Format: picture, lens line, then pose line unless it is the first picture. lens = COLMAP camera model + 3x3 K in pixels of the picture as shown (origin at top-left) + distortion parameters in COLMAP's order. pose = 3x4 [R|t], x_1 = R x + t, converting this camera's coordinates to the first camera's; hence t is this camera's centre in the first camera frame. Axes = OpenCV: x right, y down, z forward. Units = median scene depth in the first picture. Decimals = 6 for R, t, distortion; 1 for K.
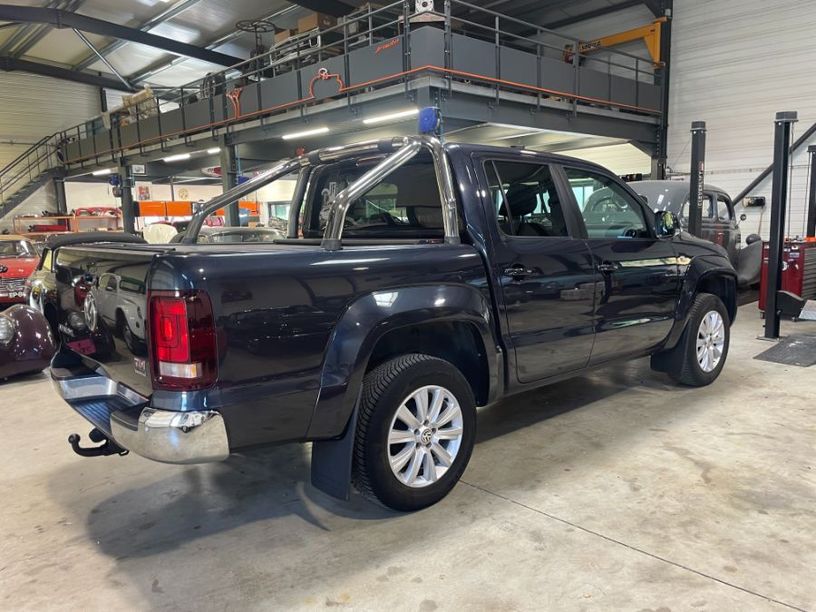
lens RADIAL K [[616.0, 0, 411.3], [0, 616.0, 308.4], [0, 0, 1]] dist [0.085128, -0.109376]
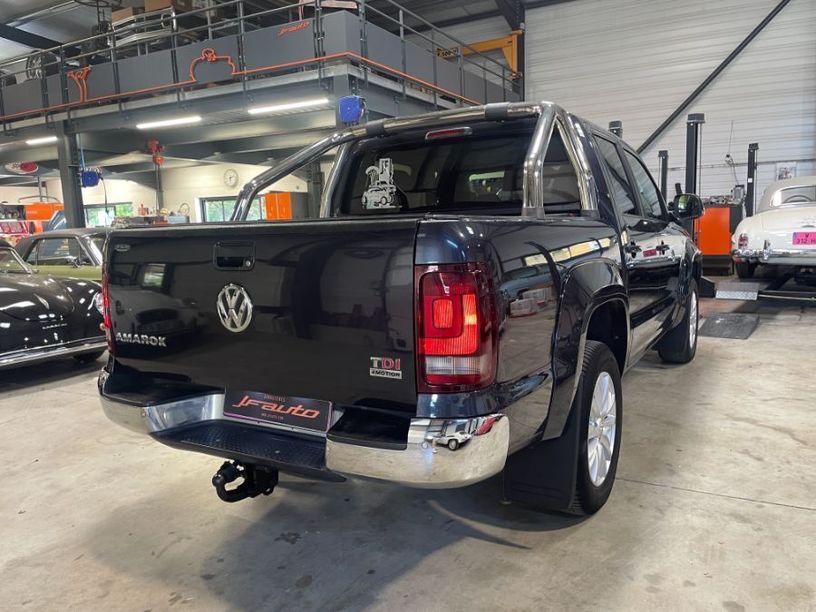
lens RADIAL K [[616.0, 0, 409.2], [0, 616.0, 310.2], [0, 0, 1]] dist [0.085128, -0.109376]
pose [[0.950346, -0.051201, 0.306955, -0.372969], [0.054918, 0.998485, -0.003478, 0.015891], [-0.306312, 0.020163, 0.951718, 0.157160]]
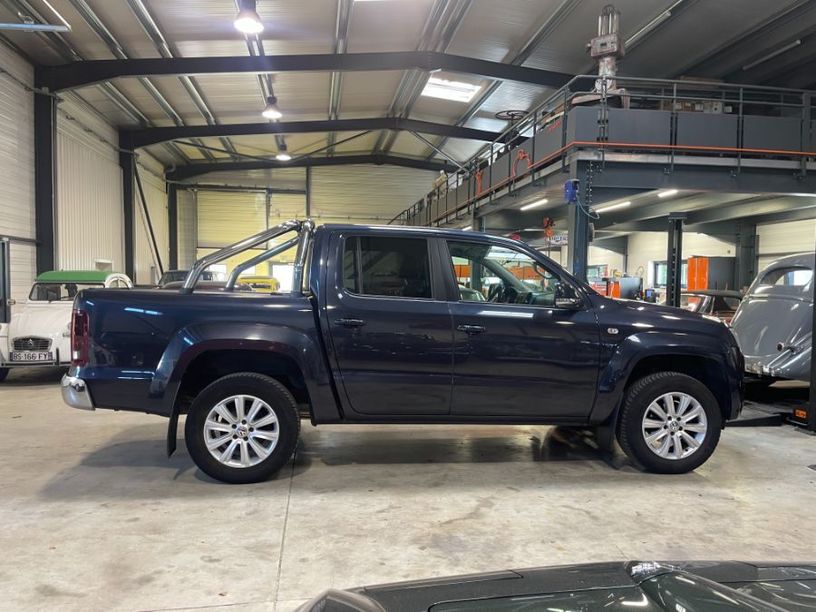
lens RADIAL K [[616.0, 0, 412.8], [0, 616.0, 306.6], [0, 0, 1]] dist [0.085128, -0.109376]
pose [[0.820808, 0.058080, -0.568244, 0.812365], [-0.117582, 0.990692, -0.068585, -0.014174], [0.558971, 0.123111, 0.819997, 0.024901]]
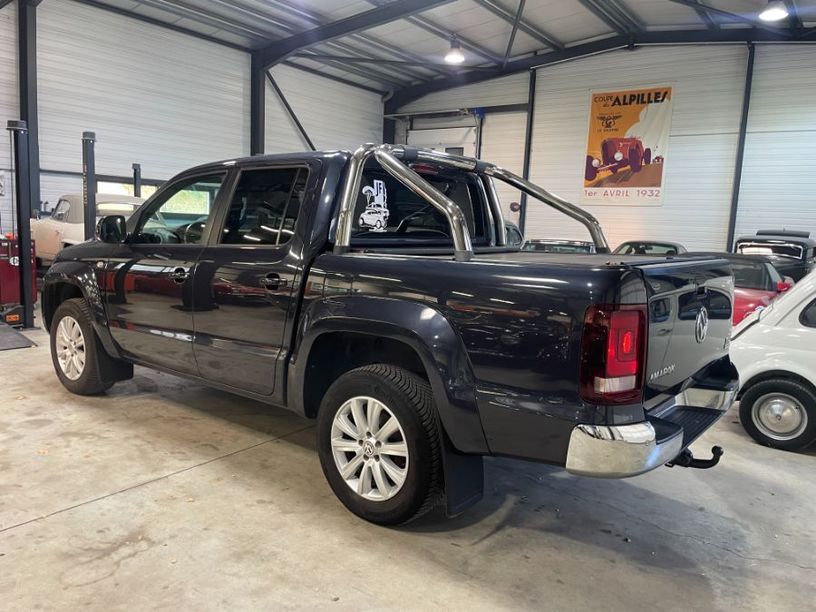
lens RADIAL K [[616.0, 0, 404.2], [0, 616.0, 302.7], [0, 0, 1]] dist [0.085128, -0.109376]
pose [[-0.162009, -0.101980, 0.981506, -0.970350], [0.107754, 0.986869, 0.120323, -0.137062], [-0.980888, 0.125255, -0.148893, 1.107814]]
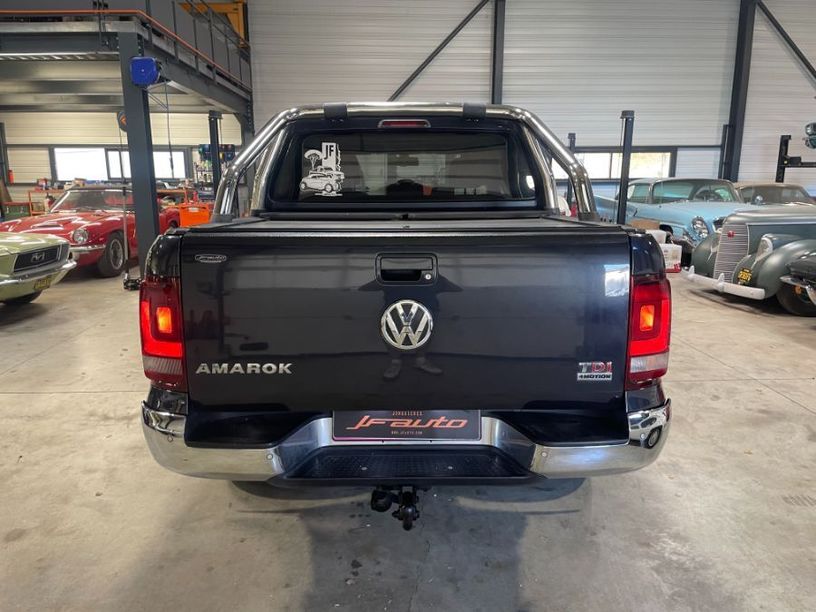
lens RADIAL K [[616.0, 0, 413.5], [0, 616.0, 308.2], [0, 0, 1]] dist [0.085128, -0.109376]
pose [[0.657889, -0.124933, 0.742680, -0.691810], [0.090647, 0.992111, 0.086594, -0.046756], [-0.747640, 0.010352, 0.664024, 0.367911]]
